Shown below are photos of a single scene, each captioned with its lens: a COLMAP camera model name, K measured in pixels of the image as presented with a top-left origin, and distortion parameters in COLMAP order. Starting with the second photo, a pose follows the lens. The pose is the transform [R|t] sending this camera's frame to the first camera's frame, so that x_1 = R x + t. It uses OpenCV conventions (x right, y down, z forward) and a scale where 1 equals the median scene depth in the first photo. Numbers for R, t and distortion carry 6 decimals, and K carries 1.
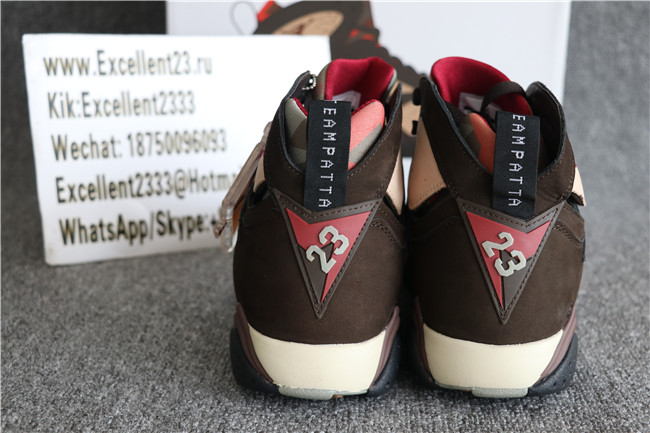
lens RADIAL K [[888.5, 0, 327.3], [0, 888.5, 219.0], [0, 0, 1]] dist [0.038761, 0.000000]
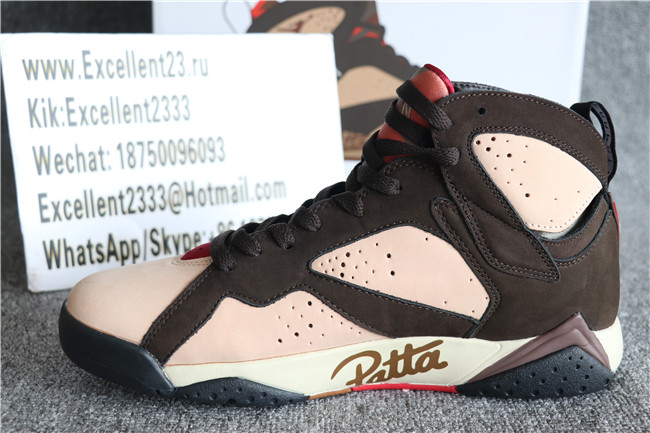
lens RADIAL K [[888.5, 0, 329.2], [0, 888.5, 217.6], [0, 0, 1]] dist [0.038761, 0.000000]
pose [[0.998738, -0.011640, 0.048856, -0.056254], [0.011405, 0.999922, 0.005074, -0.023533], [-0.048911, -0.004510, 0.998793, 0.092131]]
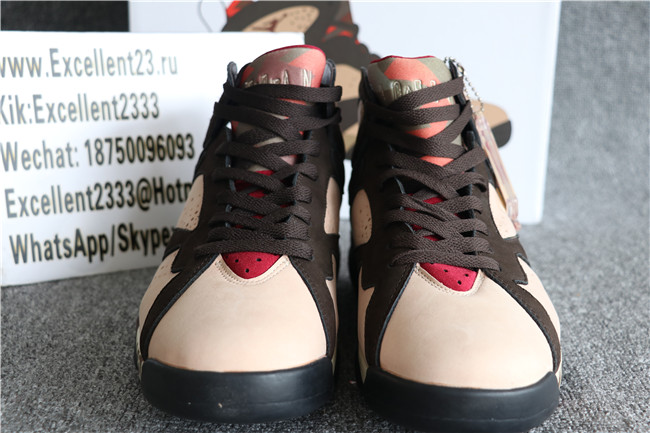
lens RADIAL K [[888.5, 0, 326.7], [0, 888.5, 220.8], [0, 0, 1]] dist [0.038761, 0.000000]
pose [[0.999440, -0.007764, 0.032546, -0.007437], [0.007489, 0.999935, 0.008557, -0.019701], [-0.032611, -0.008308, 0.999434, 0.080164]]
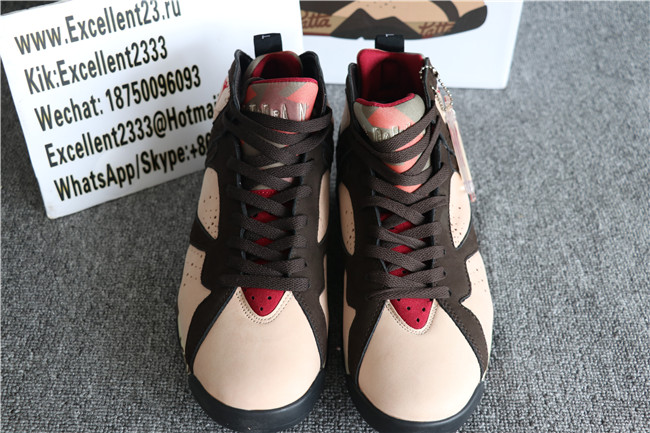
lens RADIAL K [[888.5, 0, 331.0], [0, 888.5, 212.7], [0, 0, 1]] dist [0.038761, 0.000000]
pose [[0.998559, -0.026882, 0.046440, -0.014097], [0.002685, 0.889405, 0.457111, -0.451659], [-0.053592, -0.456328, 0.888196, -0.003283]]
